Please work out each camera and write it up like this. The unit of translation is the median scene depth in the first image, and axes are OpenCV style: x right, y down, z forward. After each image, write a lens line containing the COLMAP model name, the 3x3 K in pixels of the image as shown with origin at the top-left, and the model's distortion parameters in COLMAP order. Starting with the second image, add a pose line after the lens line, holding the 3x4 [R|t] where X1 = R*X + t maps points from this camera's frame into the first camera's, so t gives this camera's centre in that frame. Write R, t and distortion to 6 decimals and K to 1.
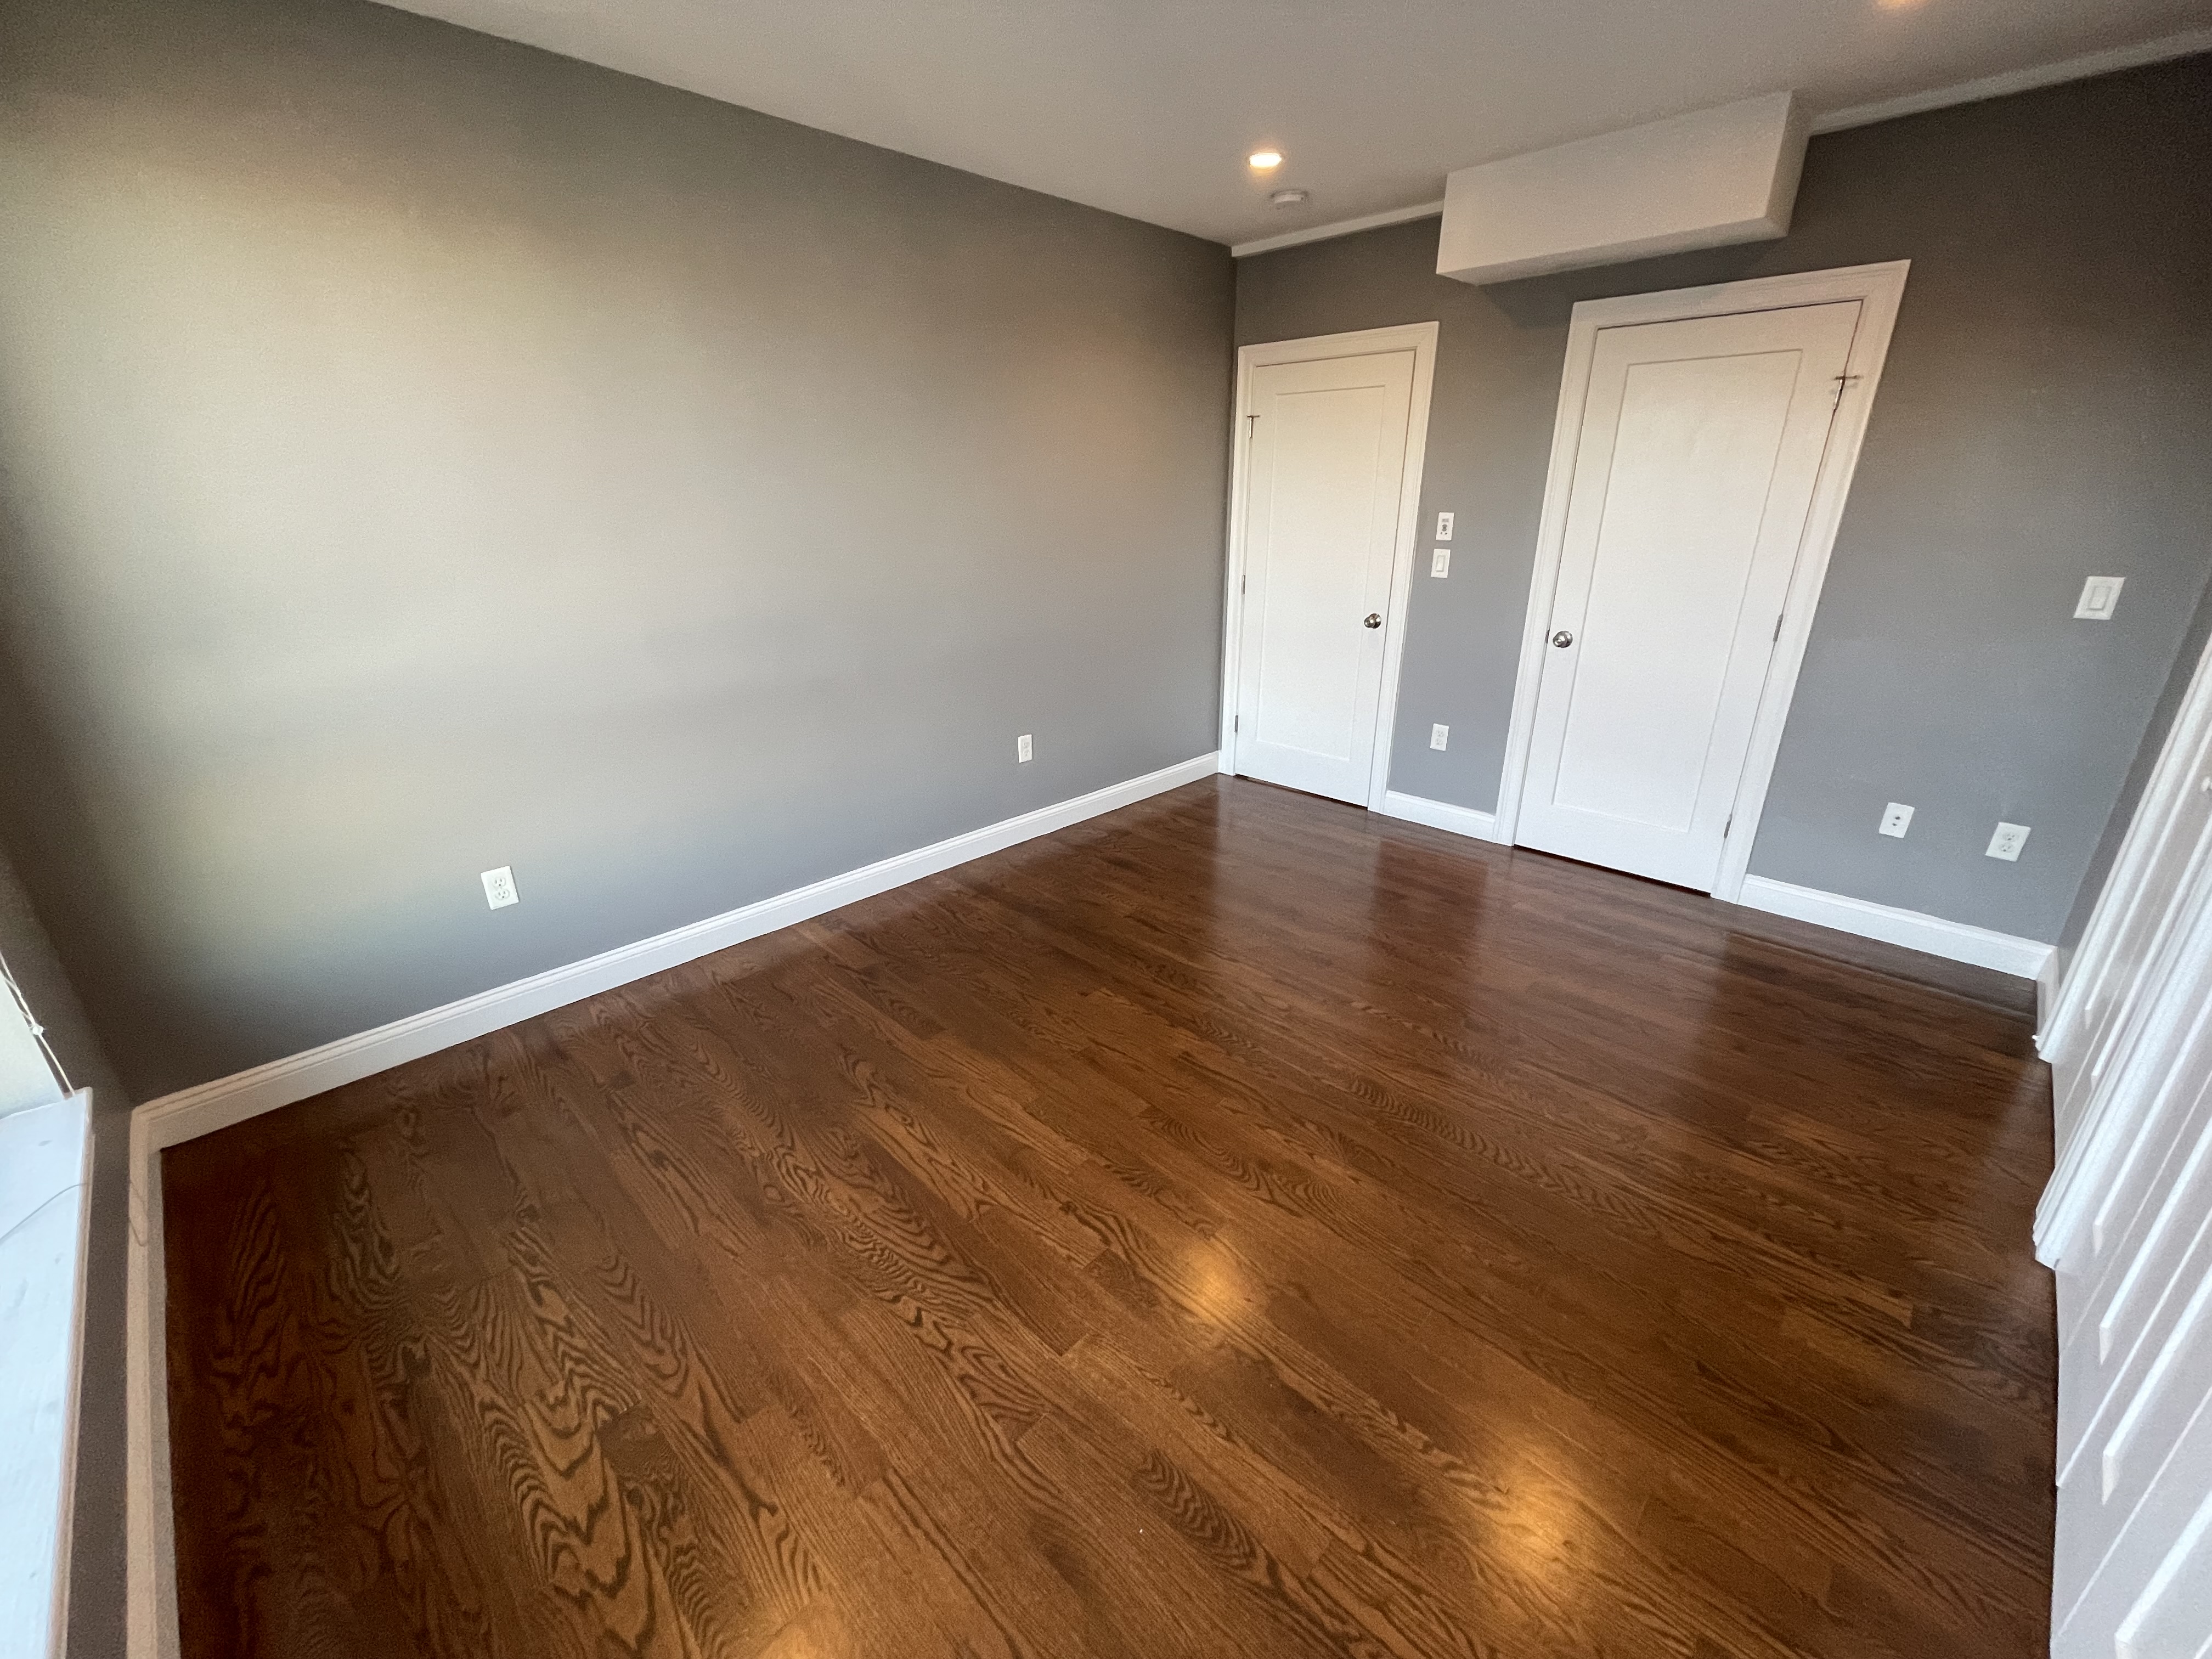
lens RADIAL K [[890.4, 0, 1102.3], [0, 890.4, 824.4], [0, 0, 1]] dist [-0.019104, 0.008062]
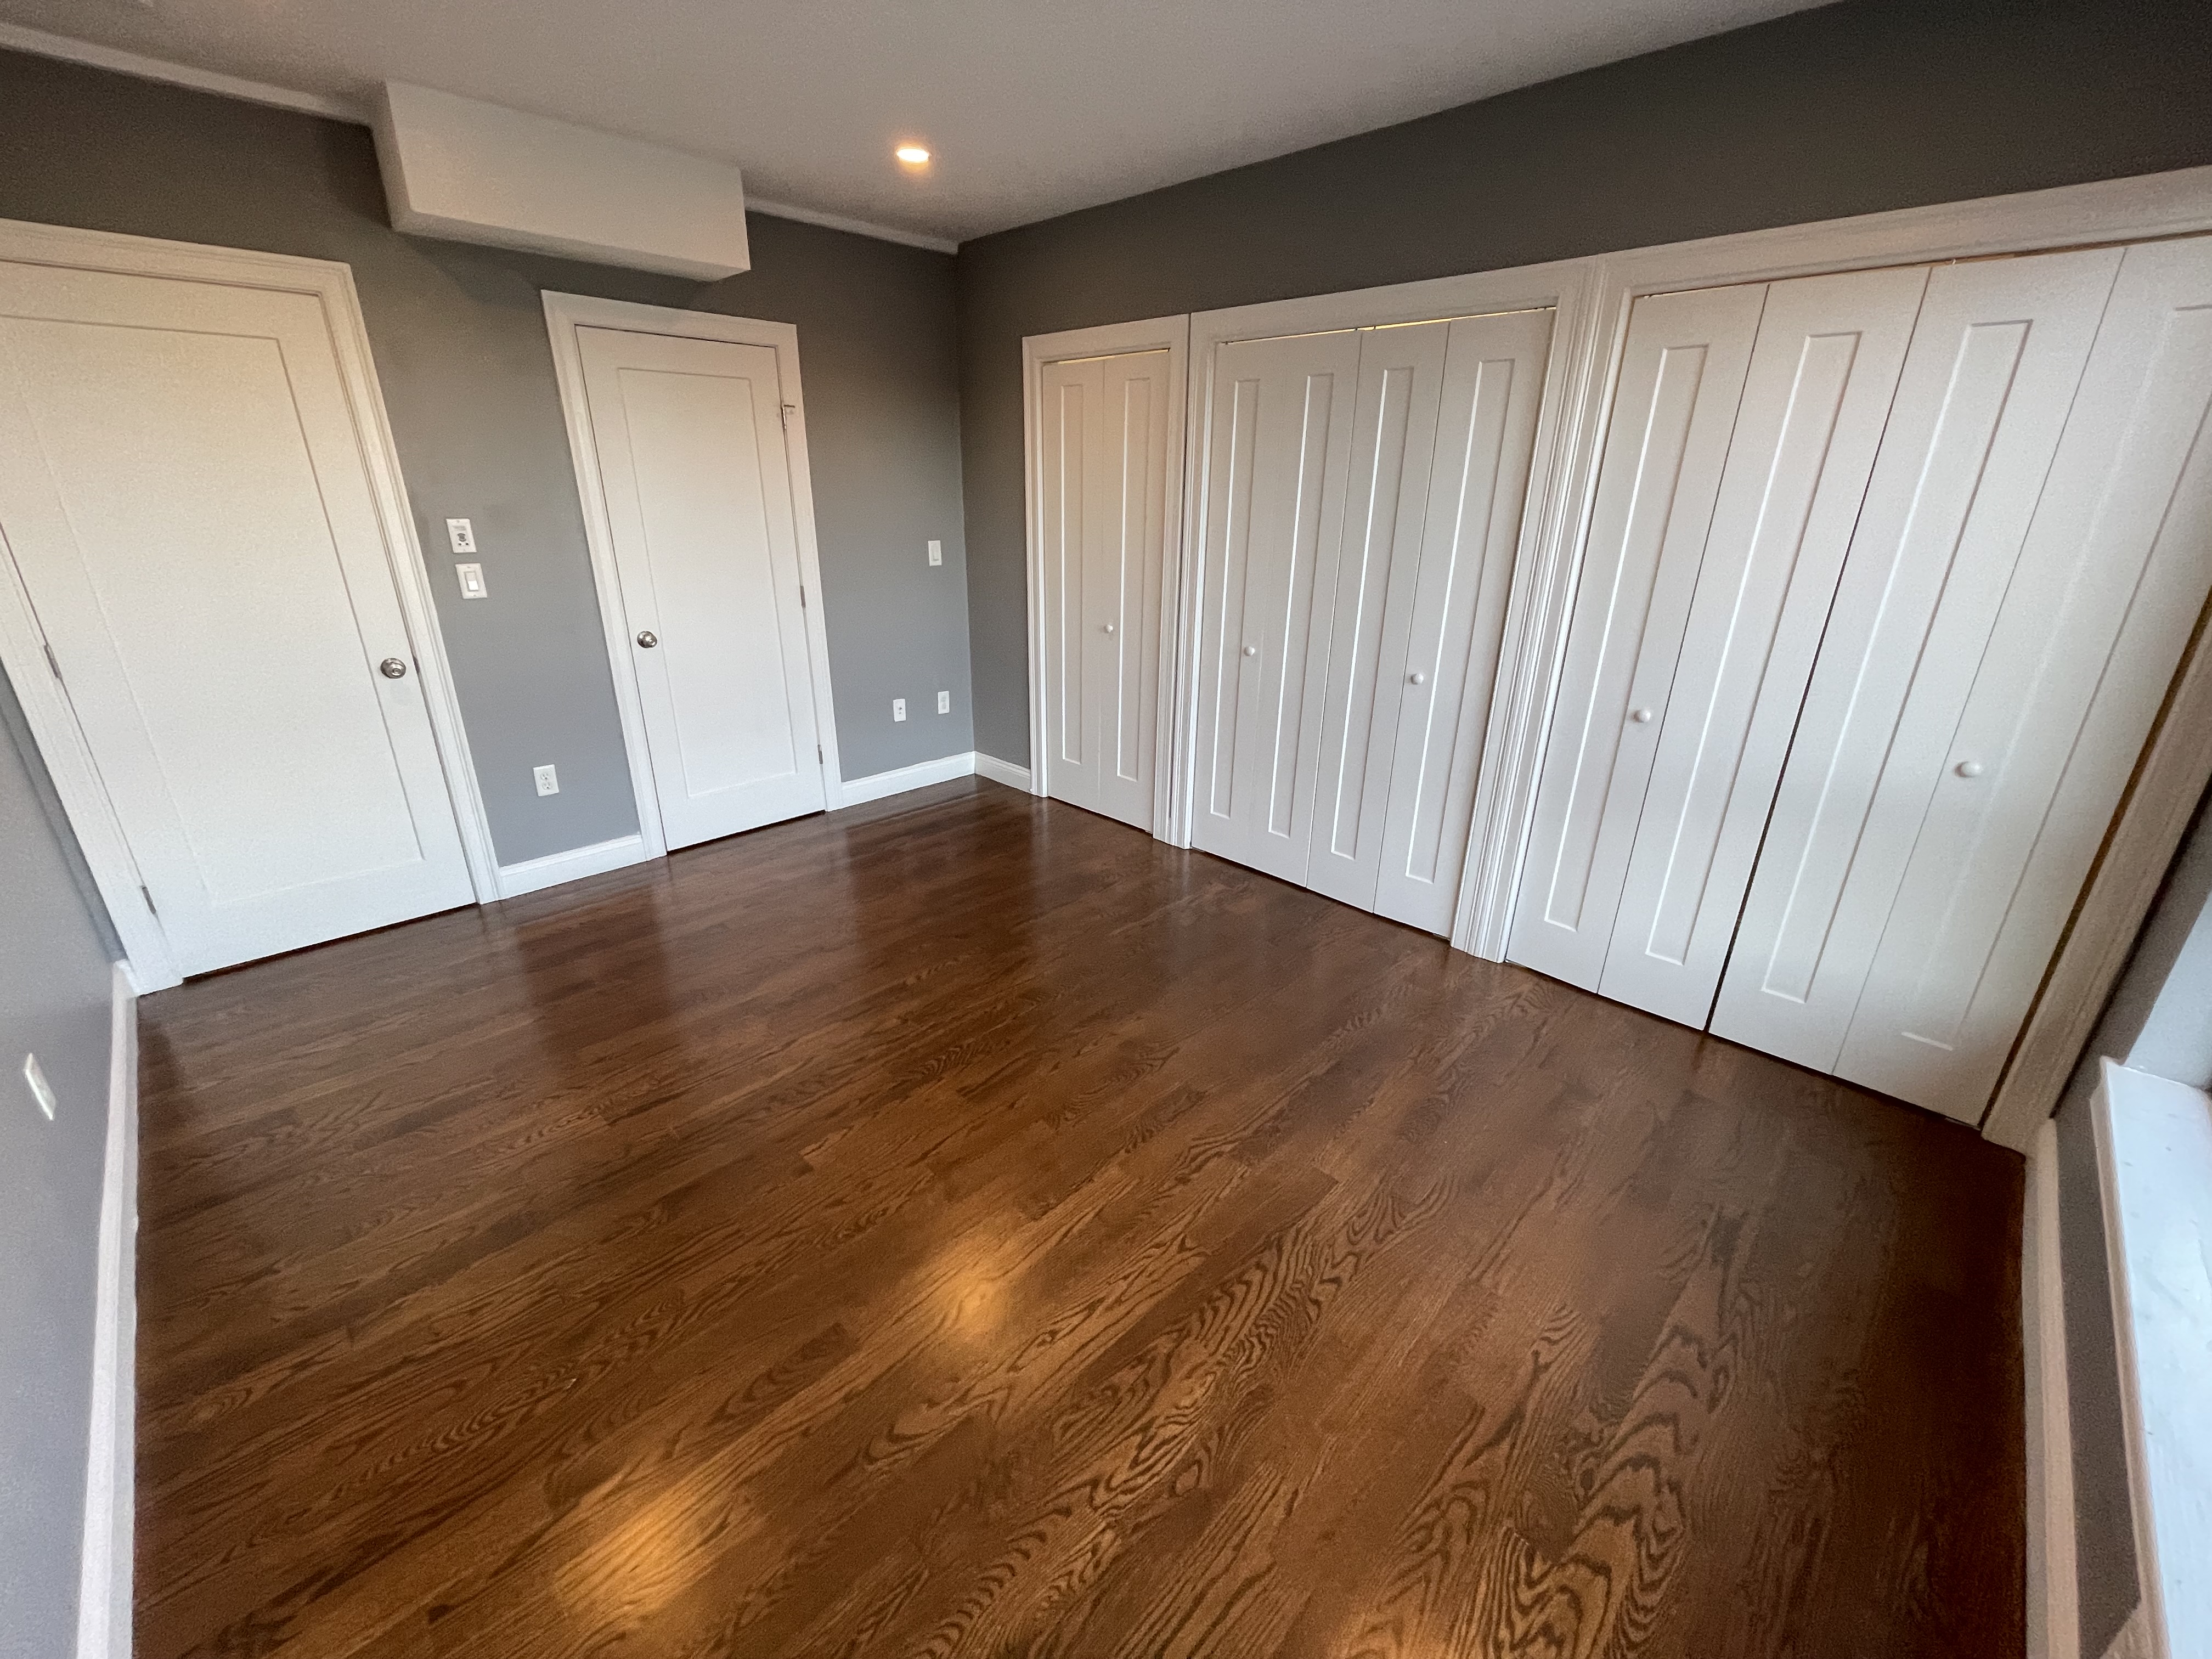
lens RADIAL K [[890.4, 0, 1102.3], [0, 890.4, 824.4], [0, 0, 1]] dist [-0.019104, 0.008062]
pose [[0.003938, -0.349353, 0.936983, -0.868499], [0.345295, 0.879834, 0.326594, -0.310508], [-0.938486, 0.322250, 0.124094, 0.818203]]
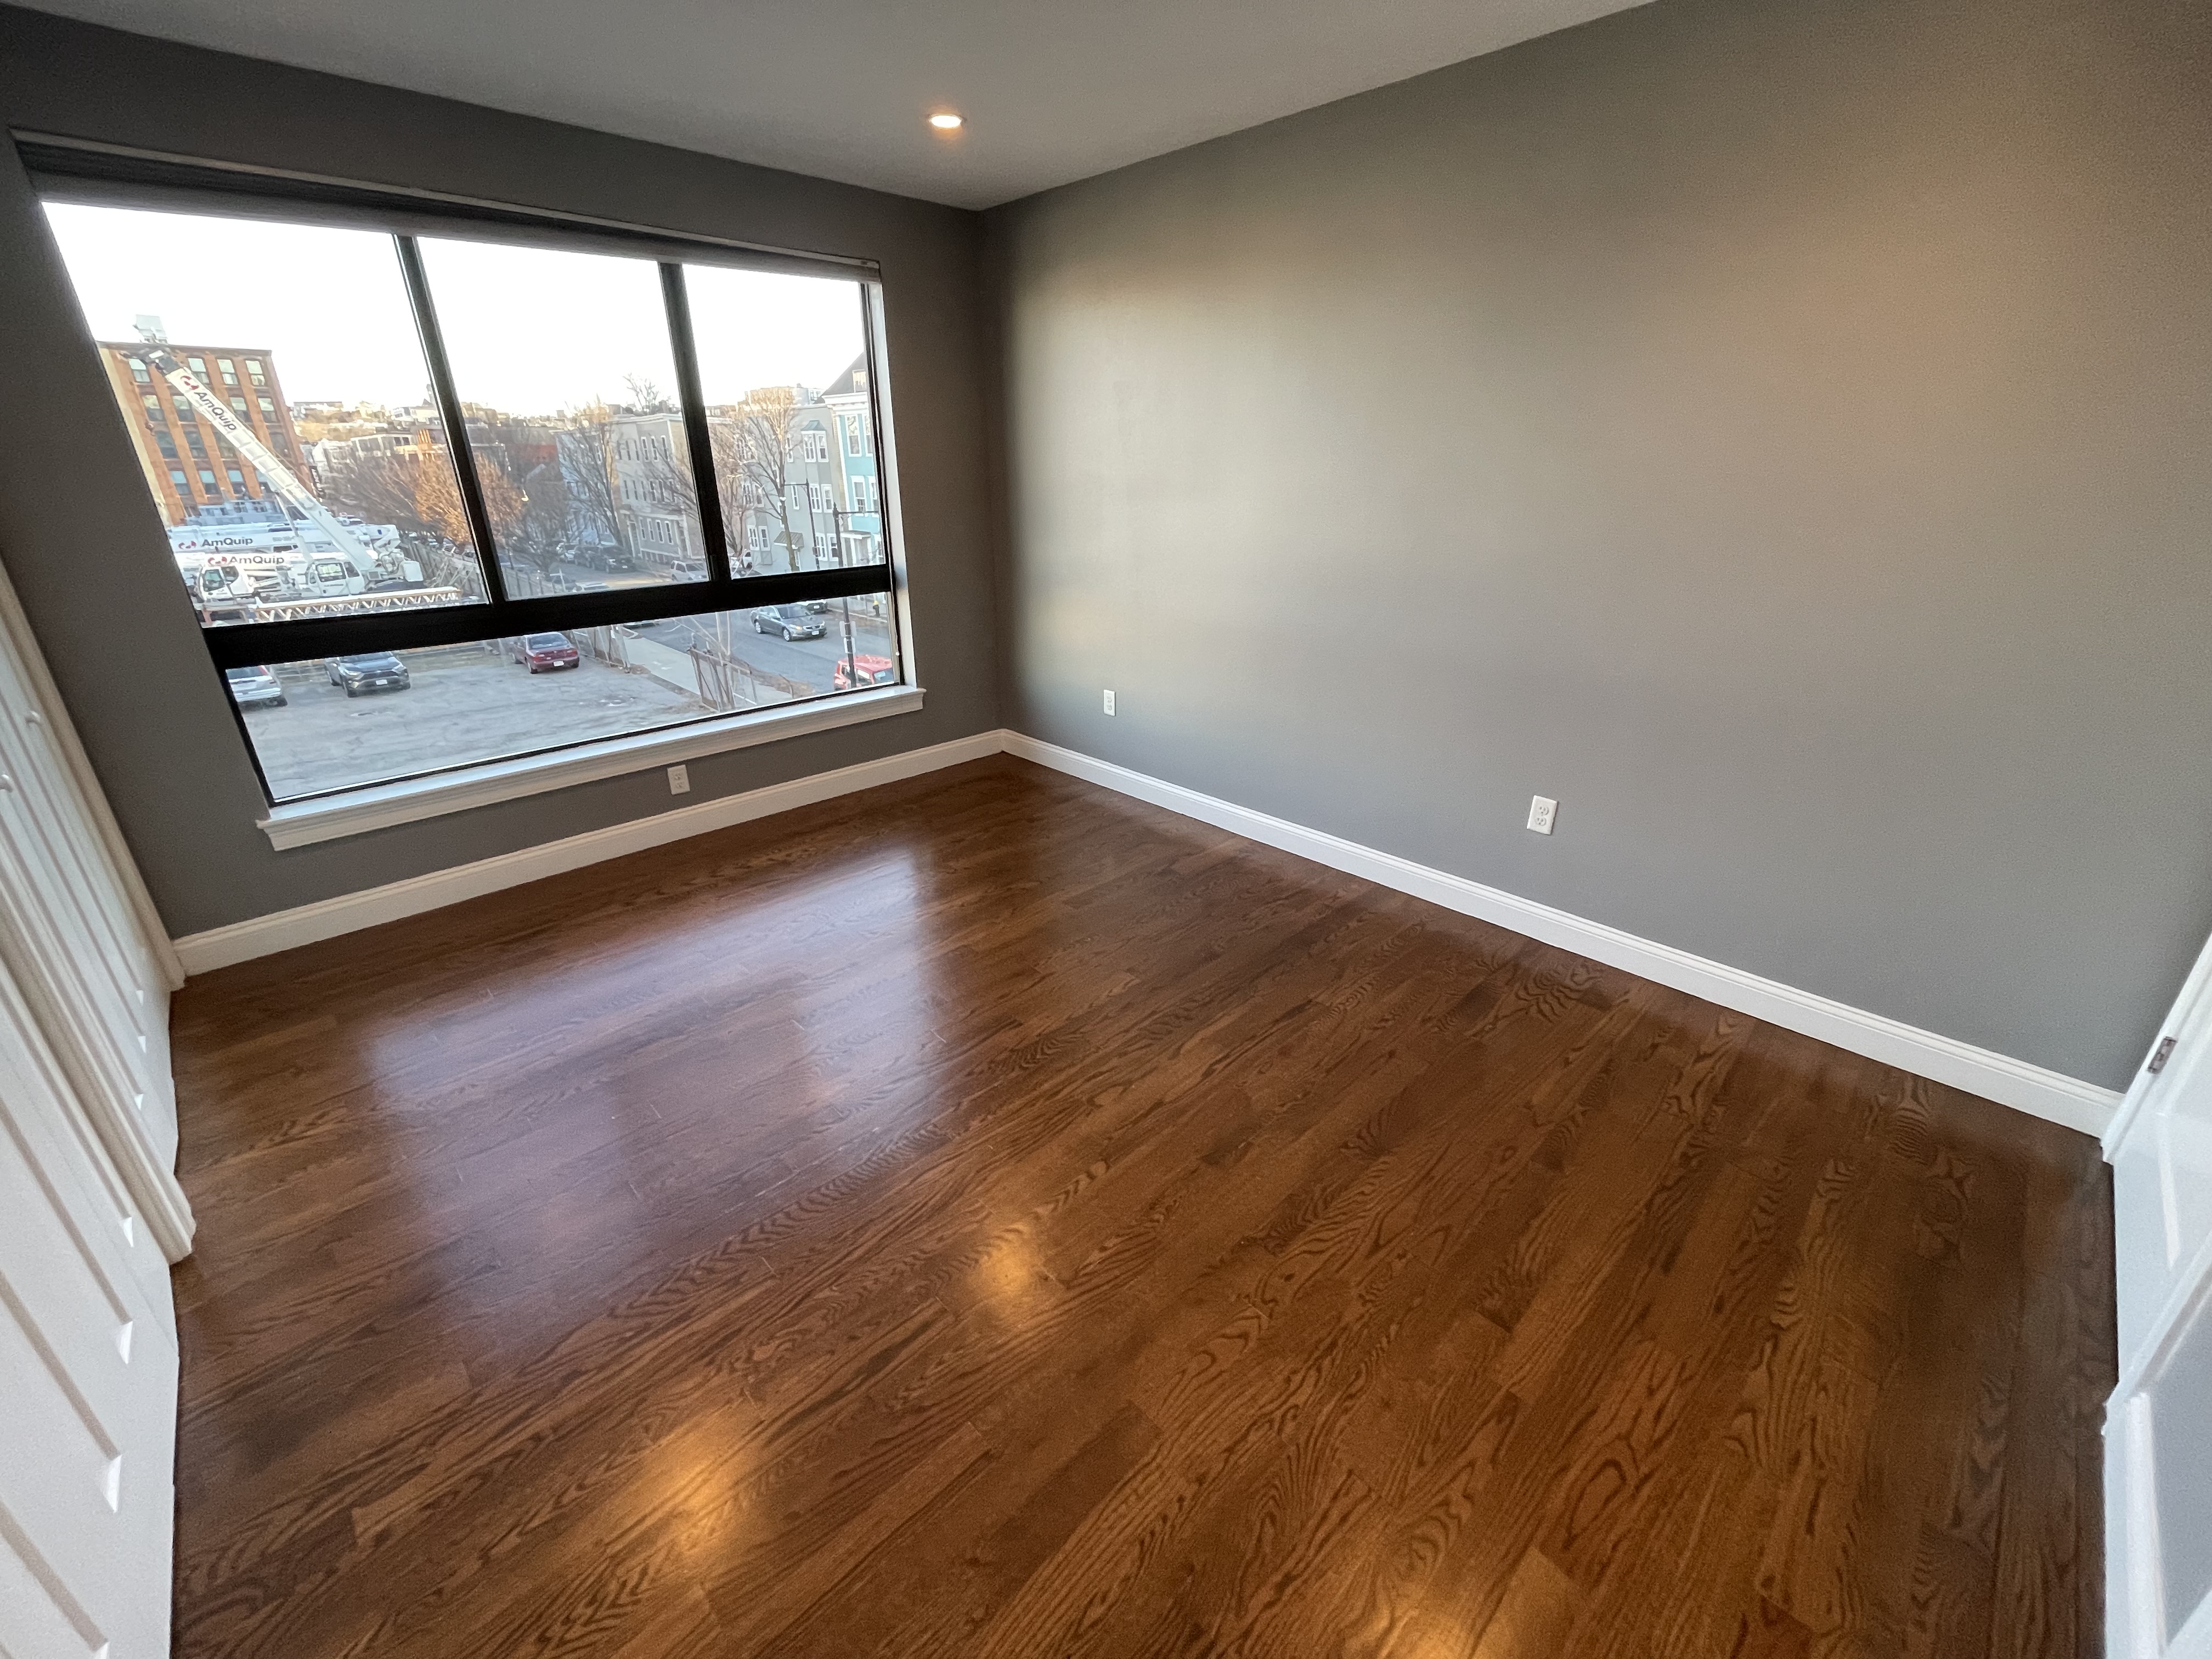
lens RADIAL K [[891.8, 0, 1104.5], [0, 891.8, 819.5], [0, 0, 1]] dist [0.000369, -0.000039]
pose [[-0.024476, 0.385023, -0.922582, 1.192734], [-0.351854, 0.860492, 0.368446, -0.446724], [0.935735, 0.333632, 0.114411, 1.132244]]
